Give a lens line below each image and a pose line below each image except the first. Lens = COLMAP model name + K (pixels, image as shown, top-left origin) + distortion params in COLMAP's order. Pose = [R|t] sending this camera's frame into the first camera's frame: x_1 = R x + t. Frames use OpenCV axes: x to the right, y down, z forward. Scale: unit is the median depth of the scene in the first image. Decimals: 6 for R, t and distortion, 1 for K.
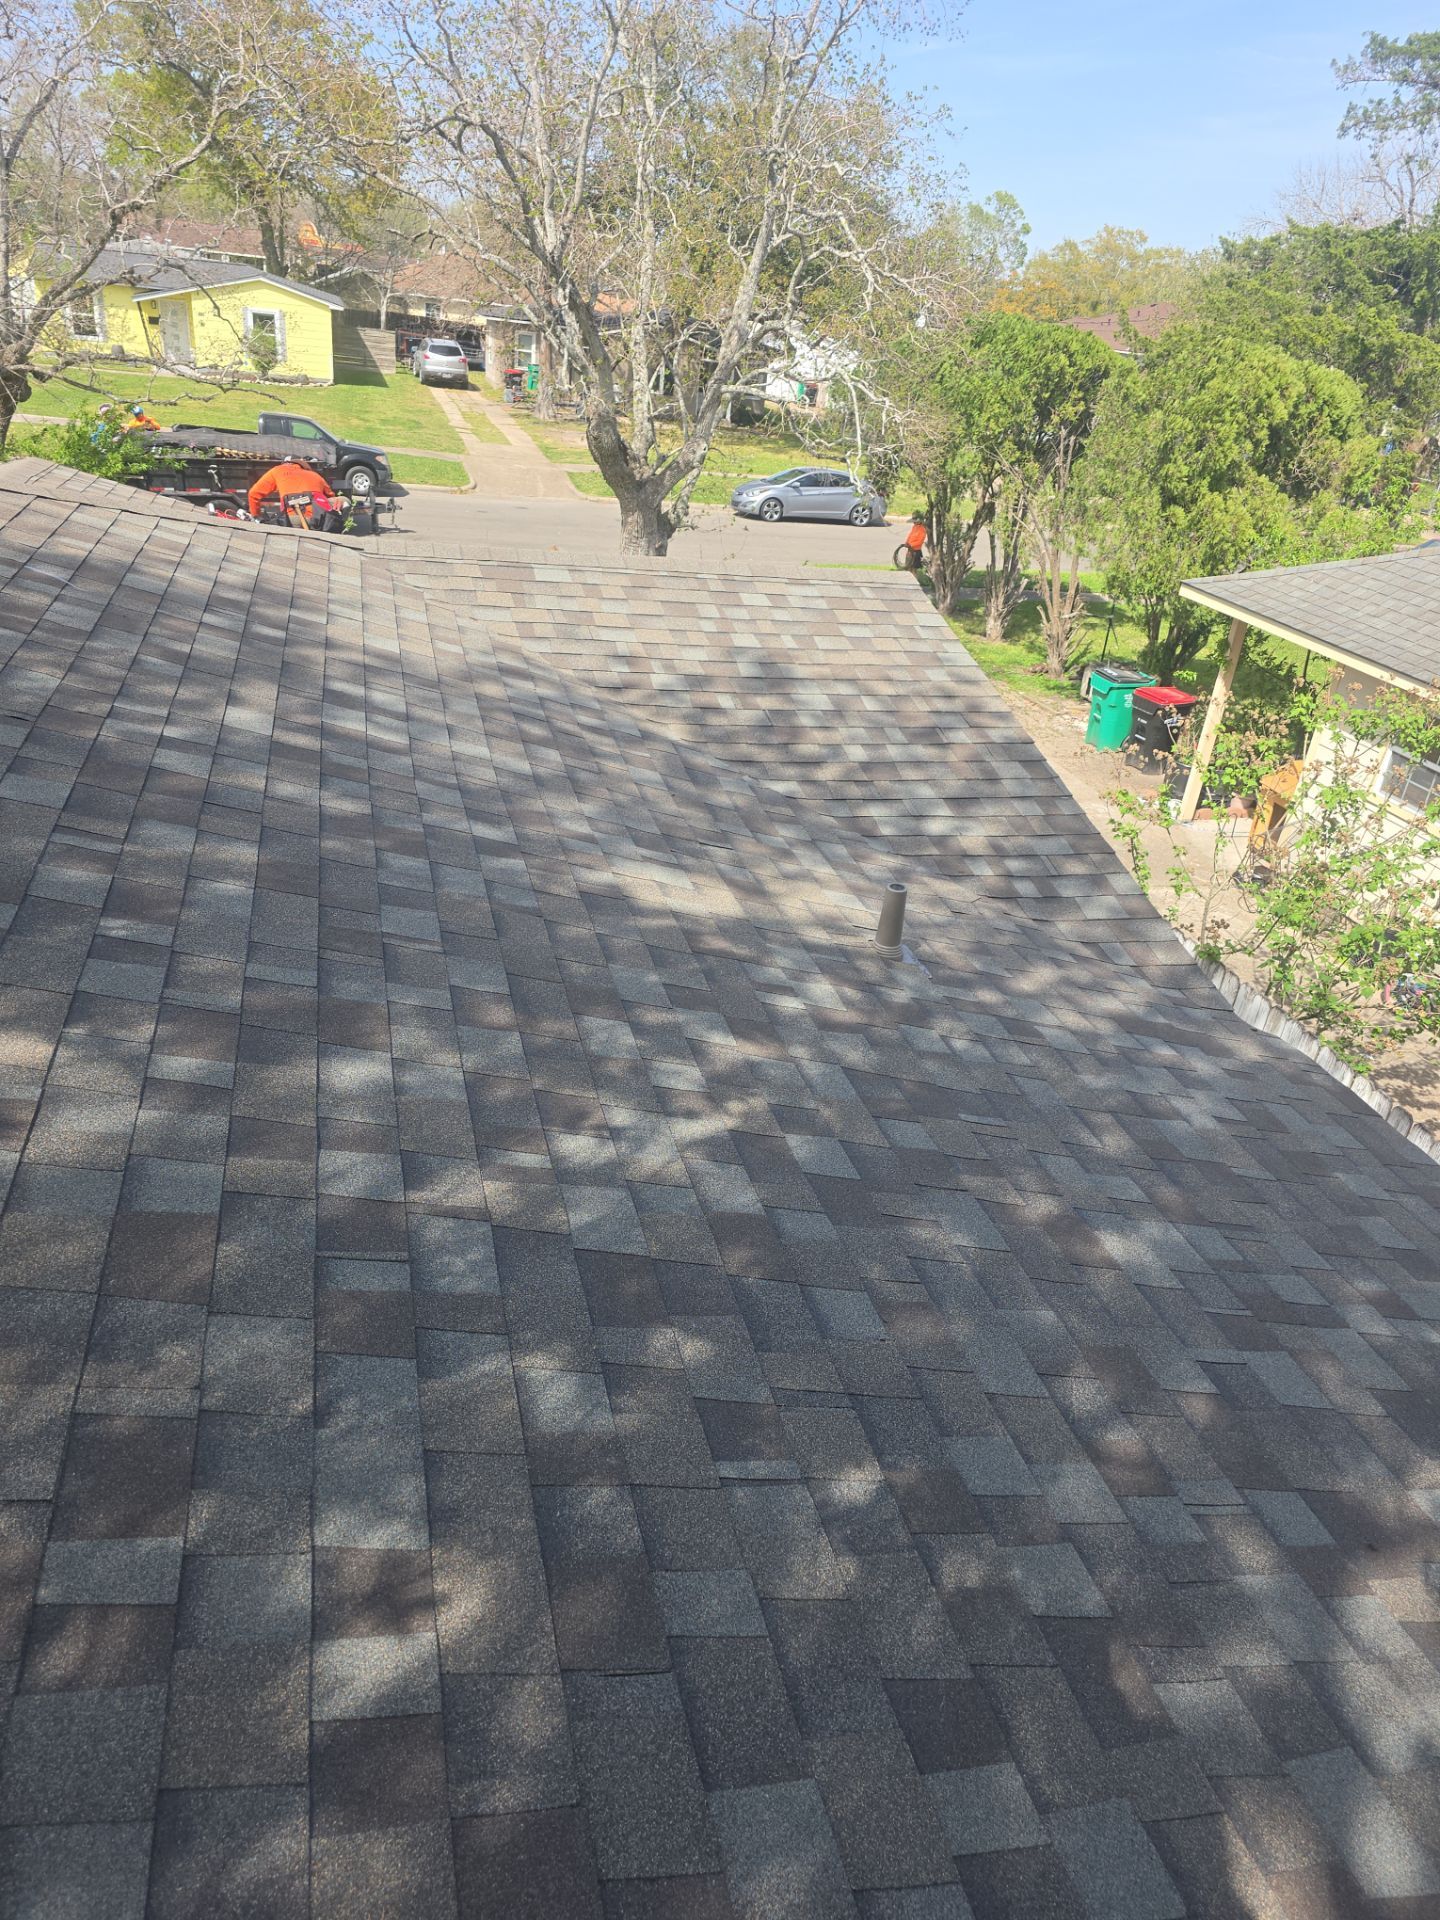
lens RADIAL K [[1333.3, 0, 716.7], [0, 1333.3, 912.3], [0, 0, 1]] dist [0.068264, -0.063442]
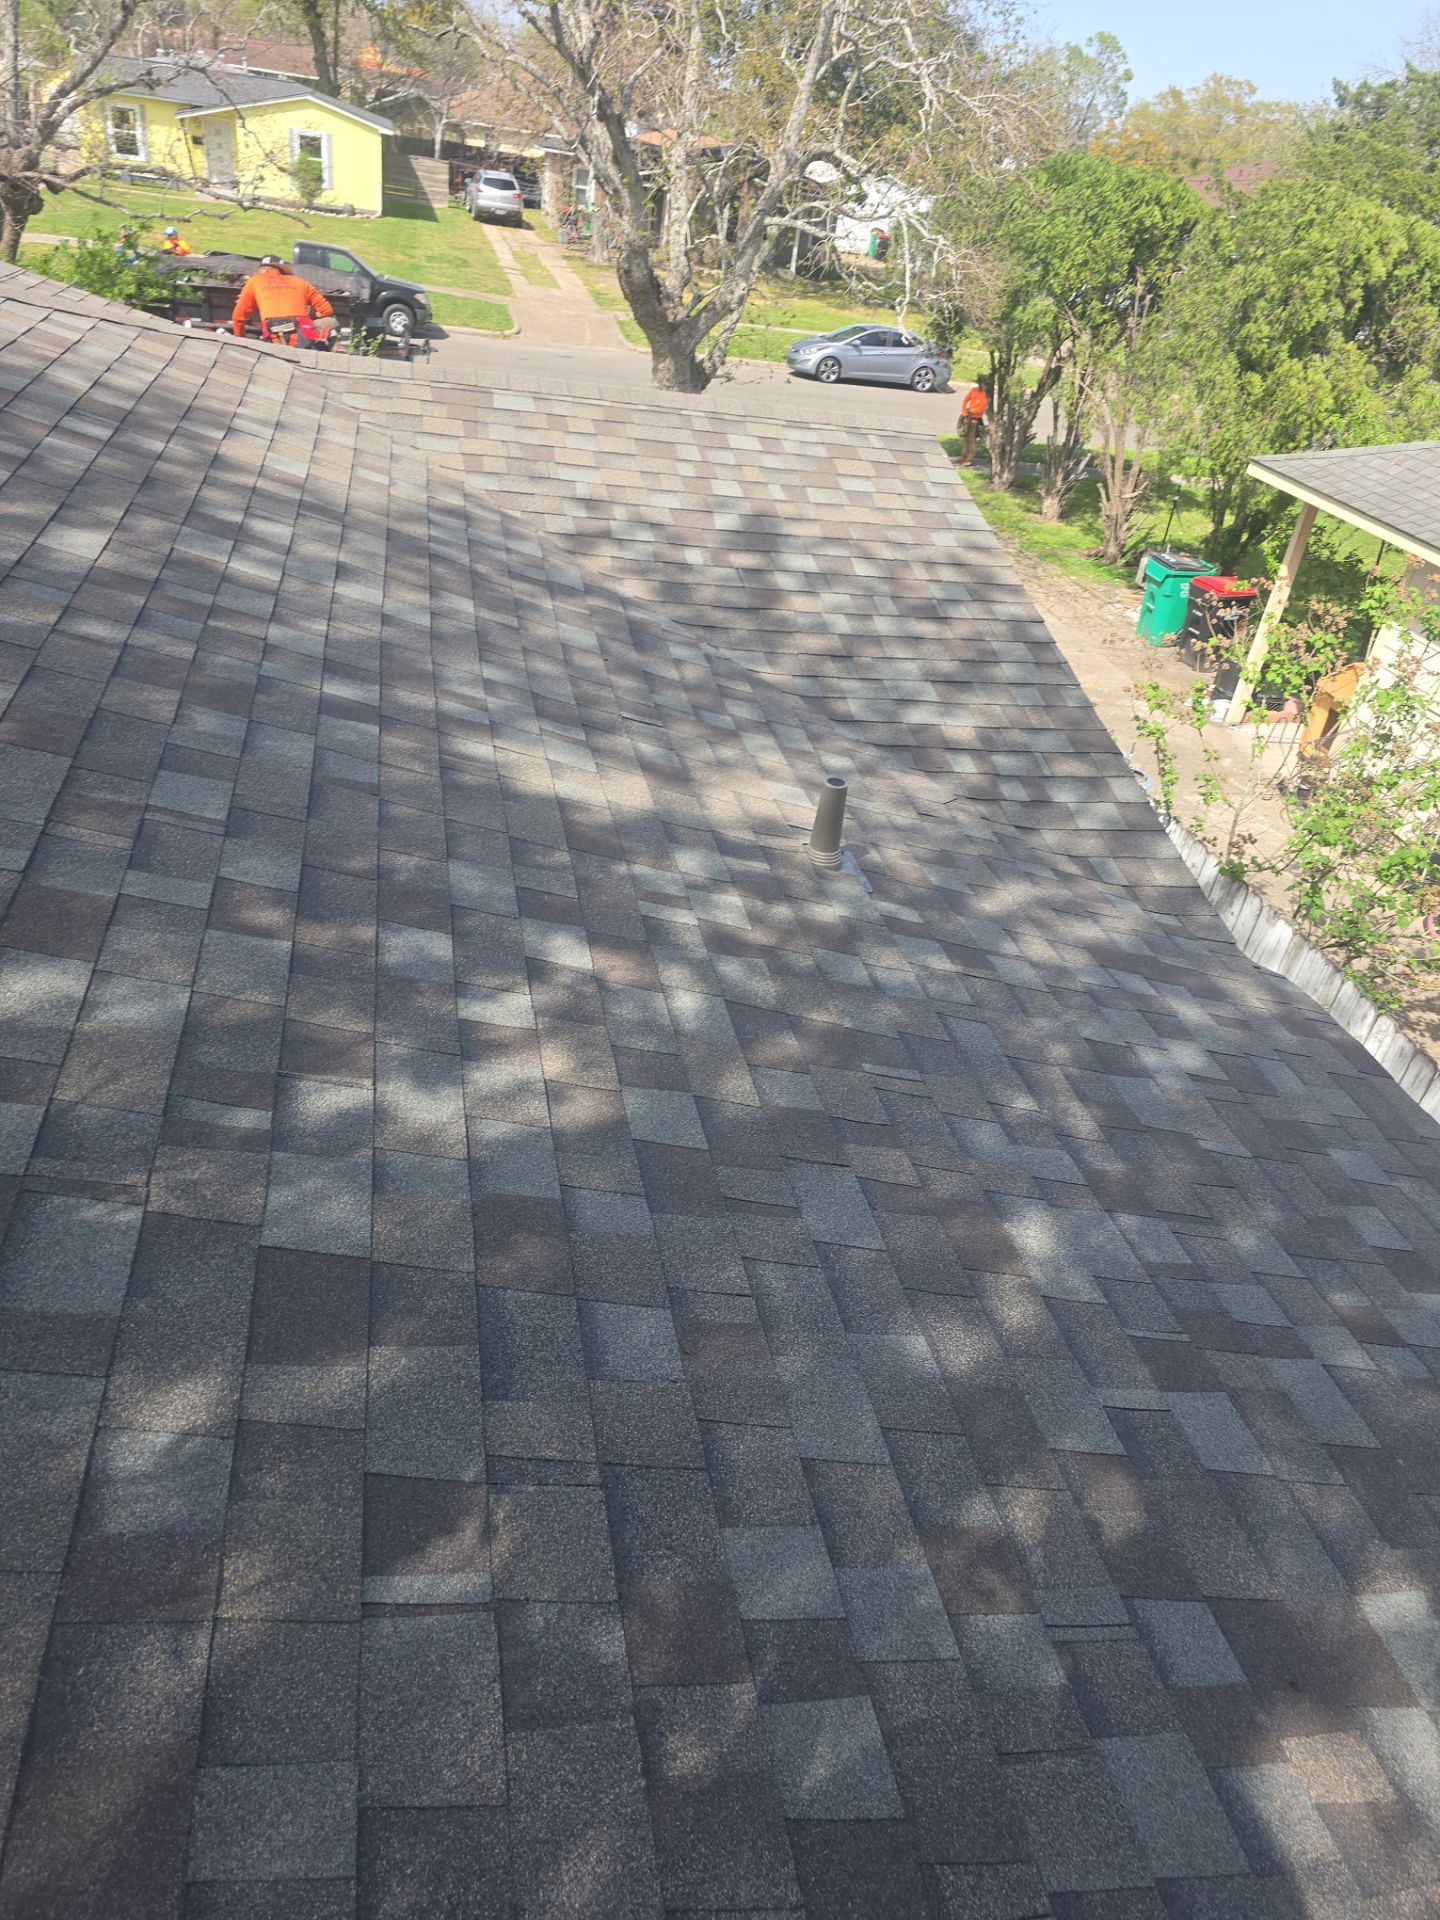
lens RADIAL K [[1350.2, 0, 720.5], [0, 1350.2, 921.5], [0, 0, 1]] dist [0.058323, -0.055455]
pose [[0.998372, 0.052627, -0.022001, 0.017090], [-0.050353, 0.994340, 0.093557, -0.001398], [0.026800, -0.092297, 0.995371, 0.029259]]
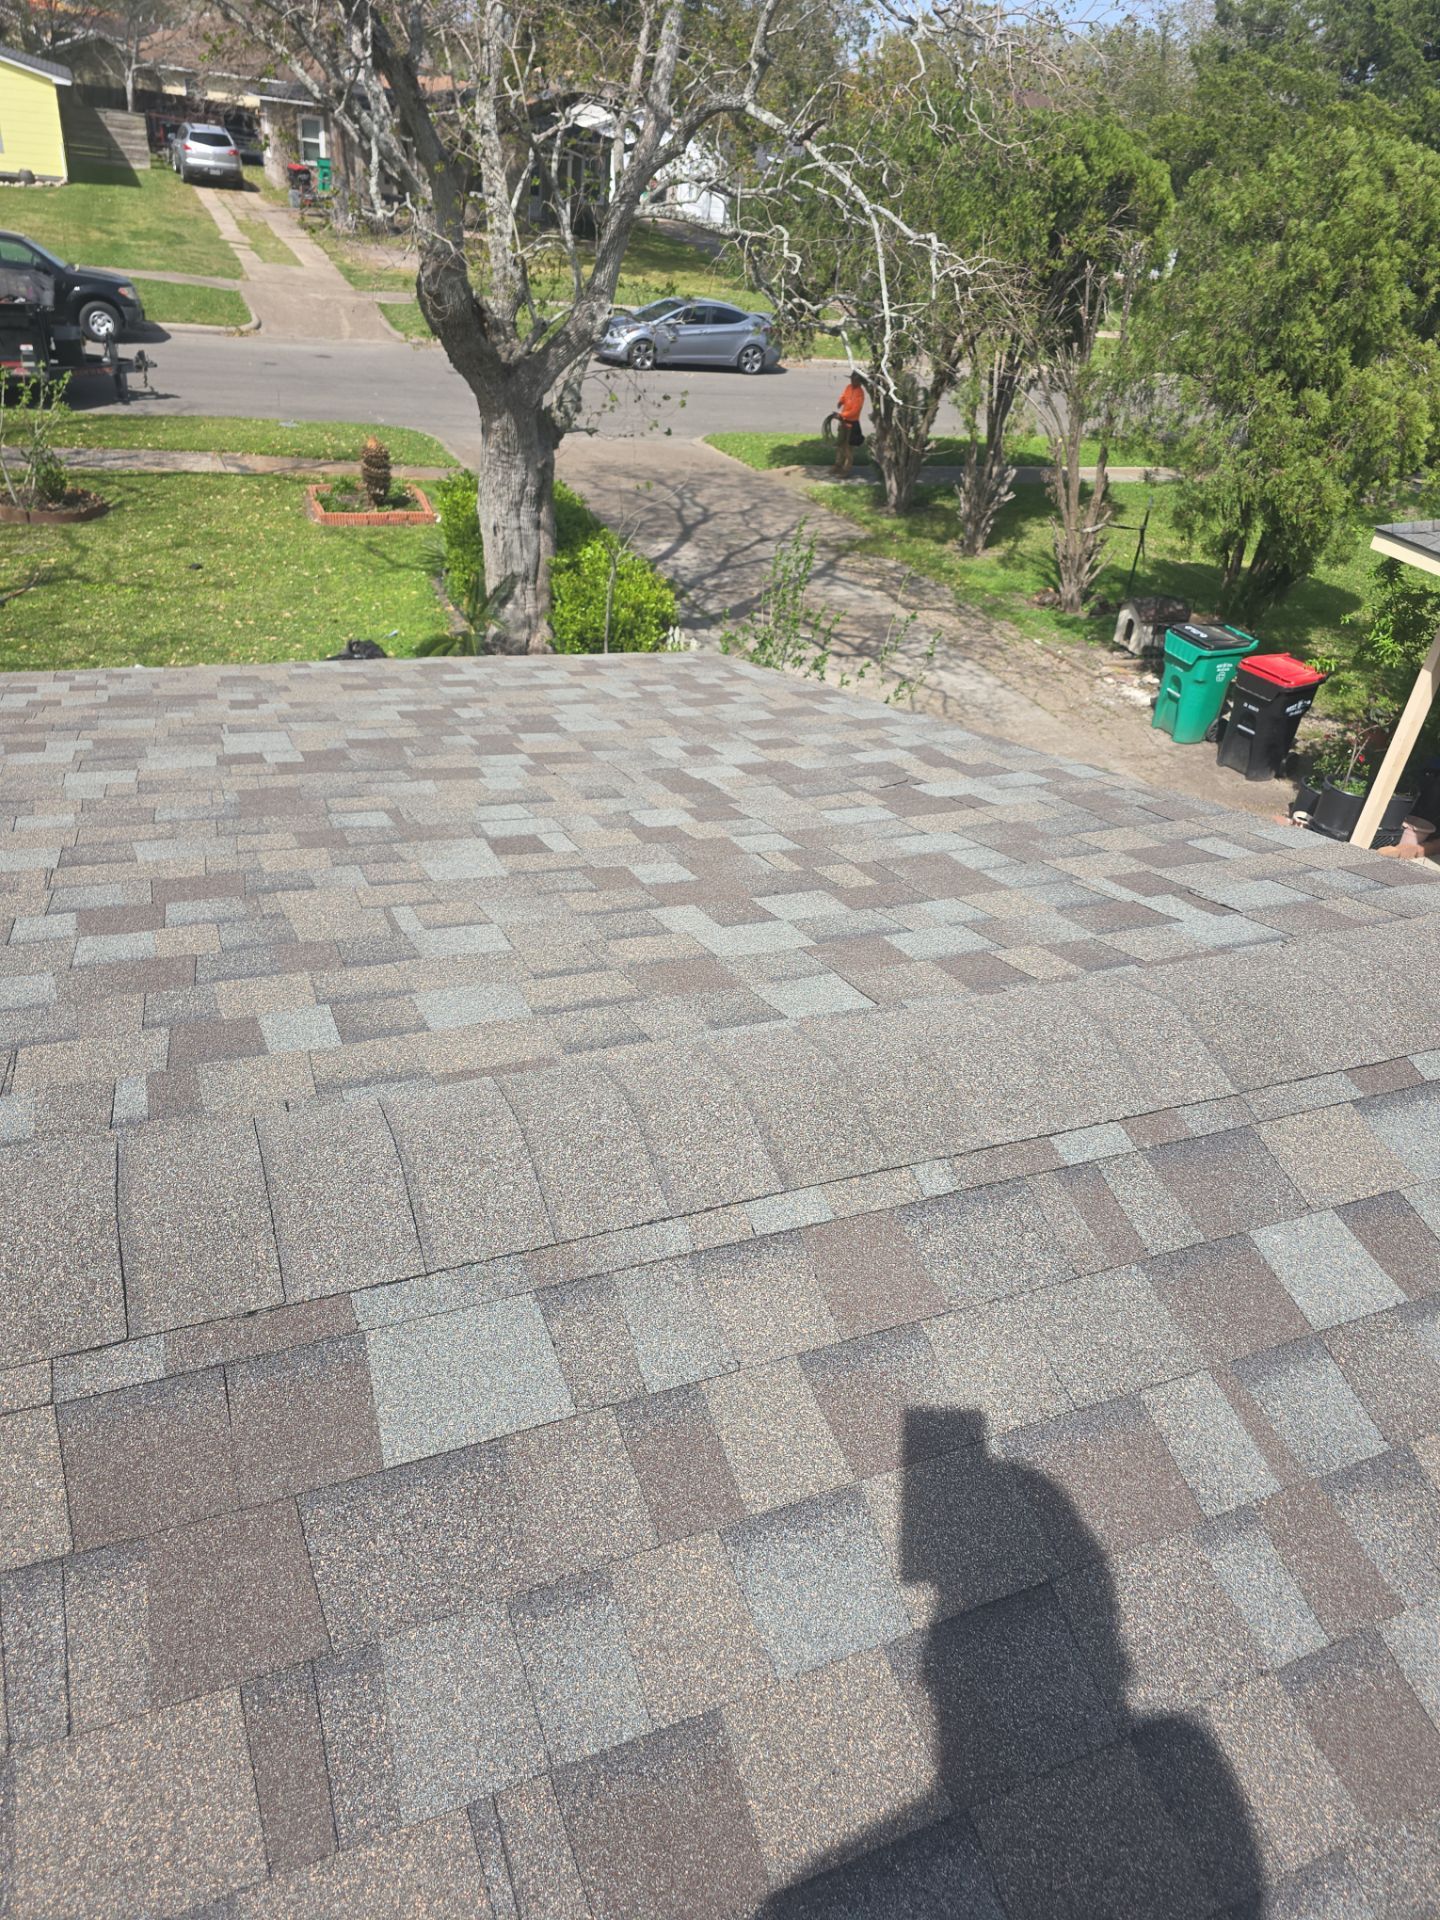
lens RADIAL K [[1457.6, 0, 762.6], [0, 1457.6, 957.2], [0, 0, 1]] dist [0.083156, -0.062443]
pose [[0.991755, -0.059034, 0.113740, -0.032379], [0.046682, 0.993015, 0.108357, -0.108779], [-0.119342, -0.102154, 0.987584, 0.257967]]
